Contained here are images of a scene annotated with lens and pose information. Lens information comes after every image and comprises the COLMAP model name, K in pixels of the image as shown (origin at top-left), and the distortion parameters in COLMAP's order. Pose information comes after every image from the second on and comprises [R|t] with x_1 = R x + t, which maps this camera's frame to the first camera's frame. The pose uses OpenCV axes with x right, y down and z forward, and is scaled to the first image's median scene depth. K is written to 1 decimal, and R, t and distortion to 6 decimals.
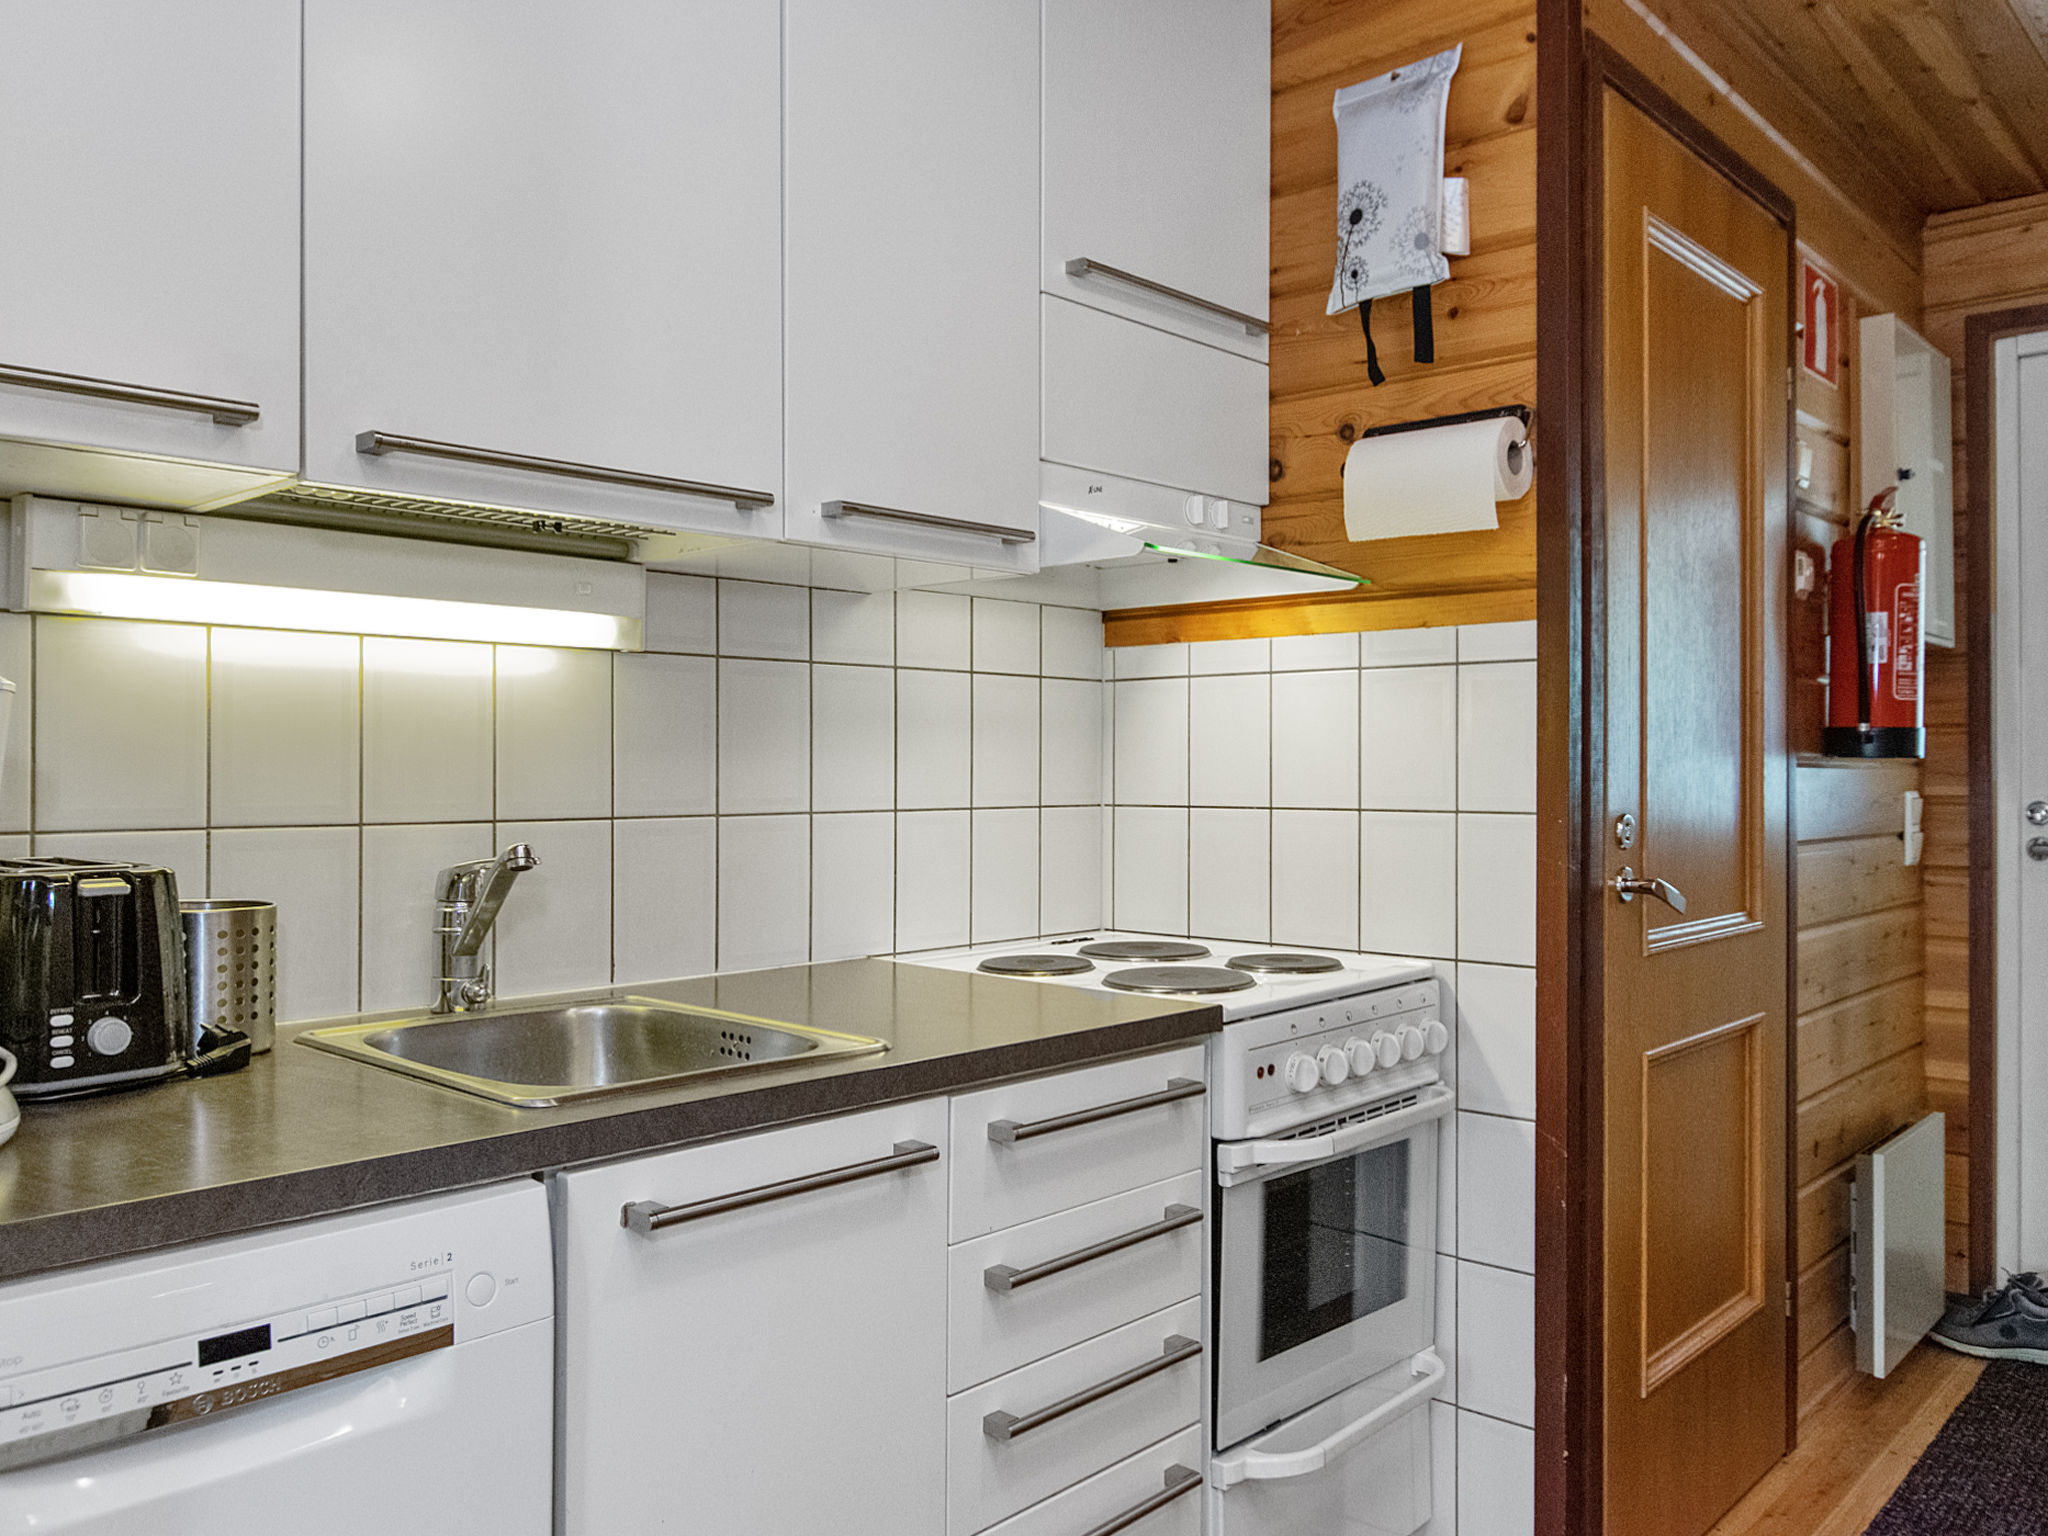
lens RADIAL K [[1548.4, 0, 1056.4], [0, 1548.4, 734.0], [0, 0, 1]] dist [-0.002539, 0.001817]
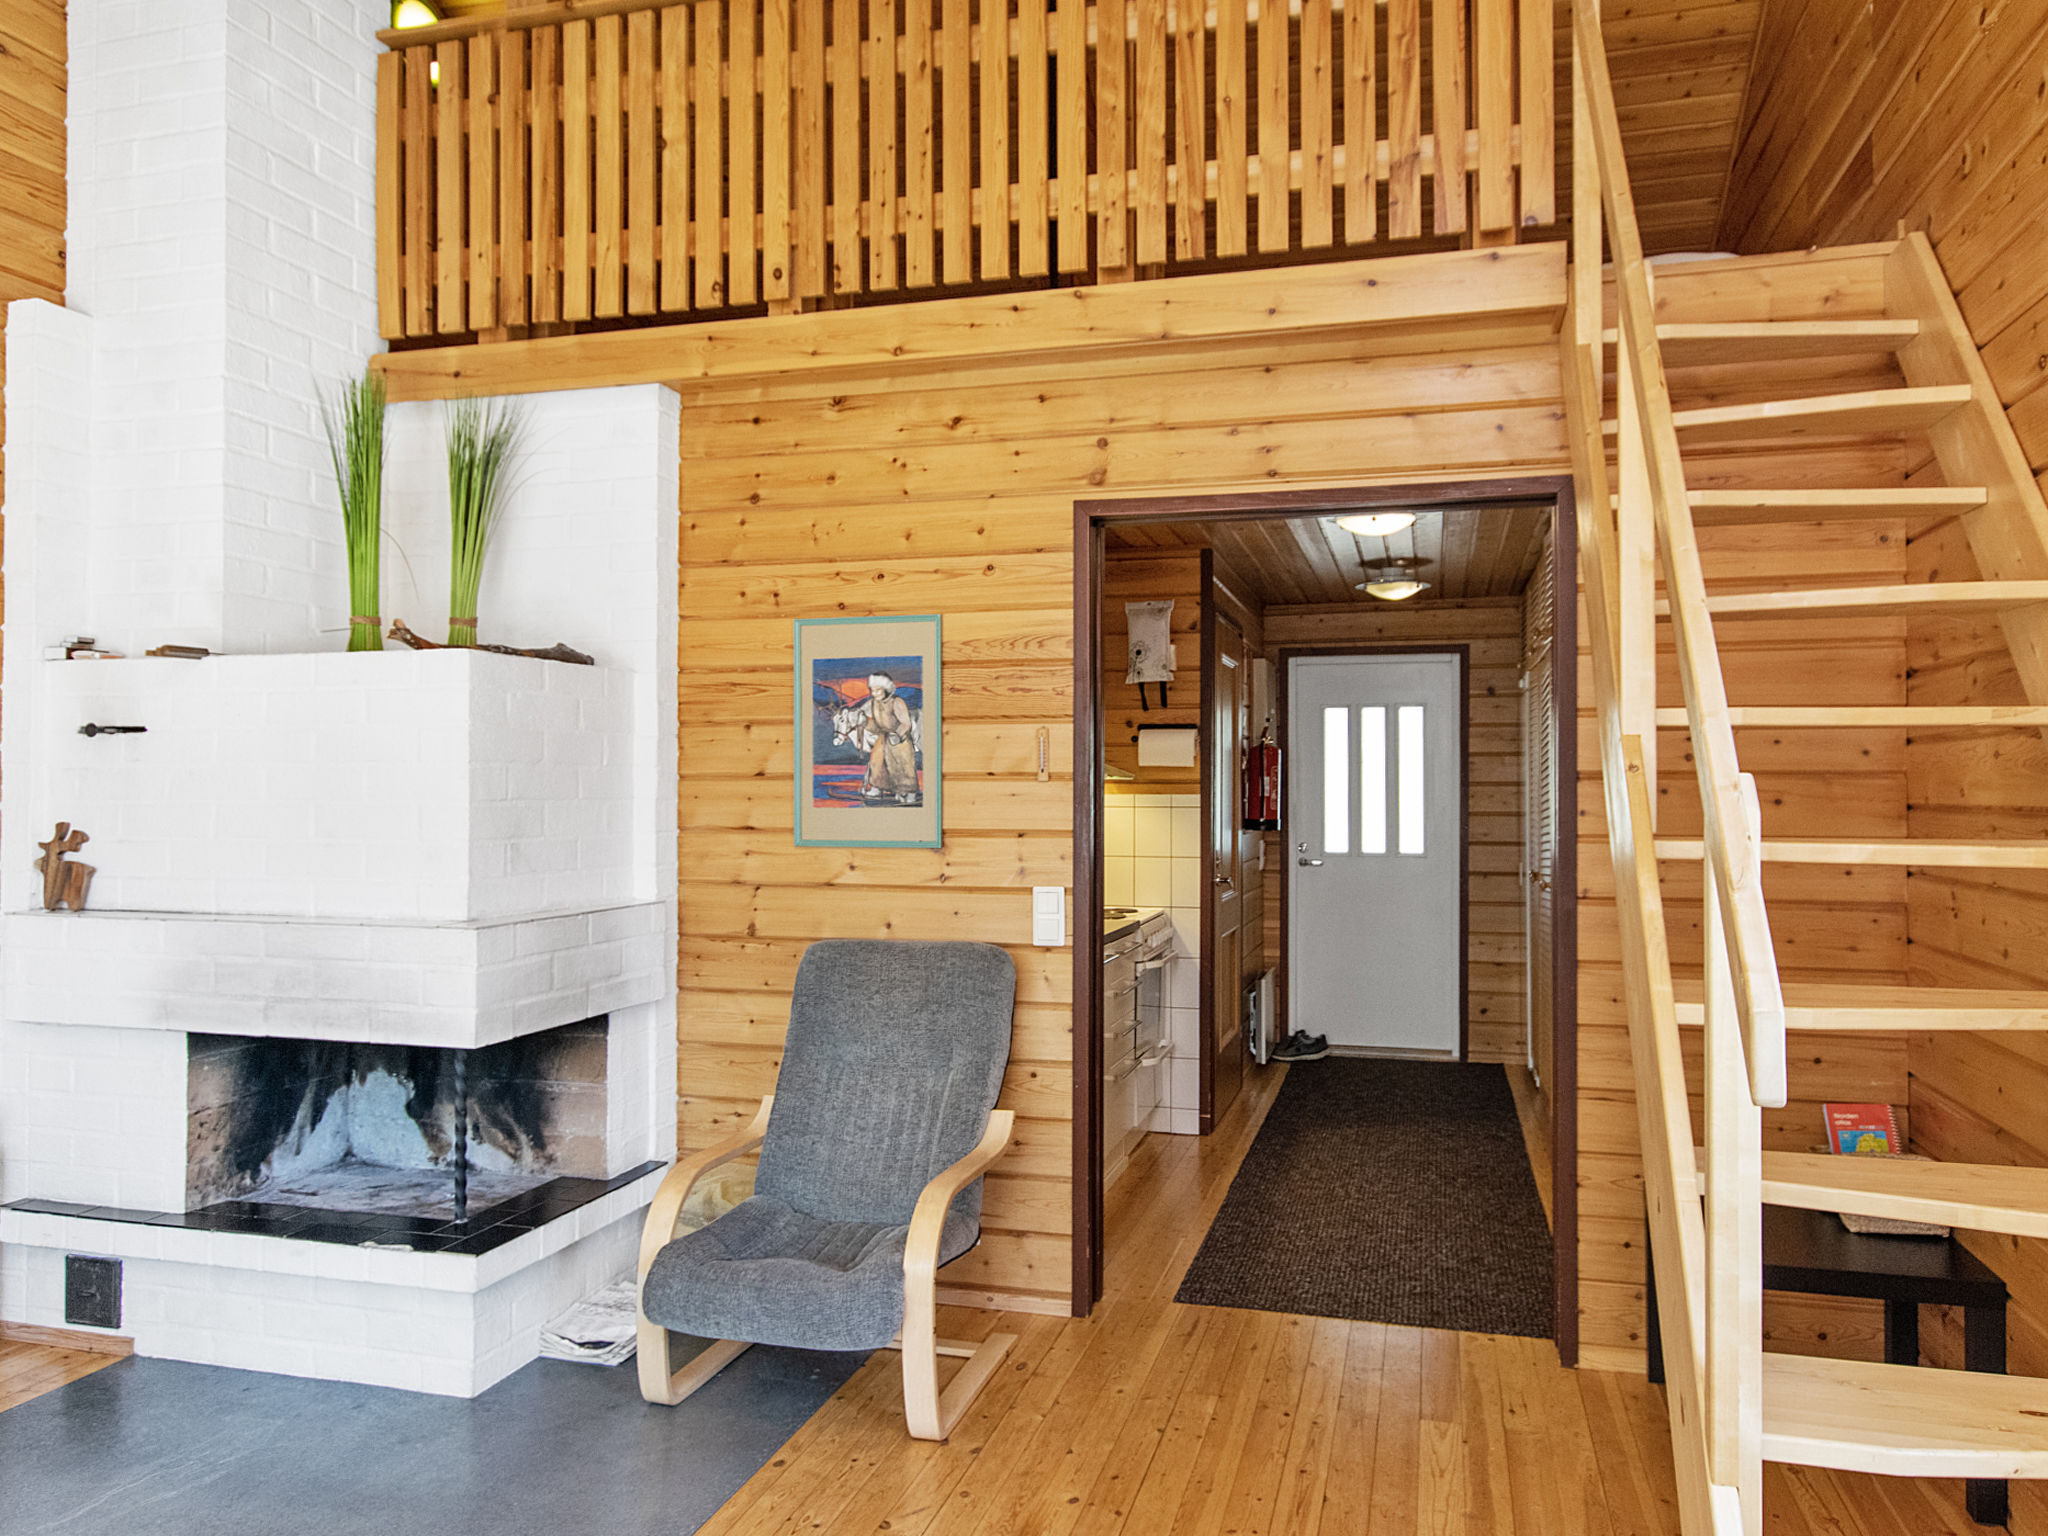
lens RADIAL K [[1394.5, 0, 1032.1], [0, 1394.5, 771.3], [0, 0, 1]] dist [0.003200, -0.000839]
pose [[0.896859, -0.004627, 0.442292, -1.158529], [0.003193, 0.999987, 0.003986, -0.125783], [-0.442305, -0.002163, 0.896862, -1.271621]]
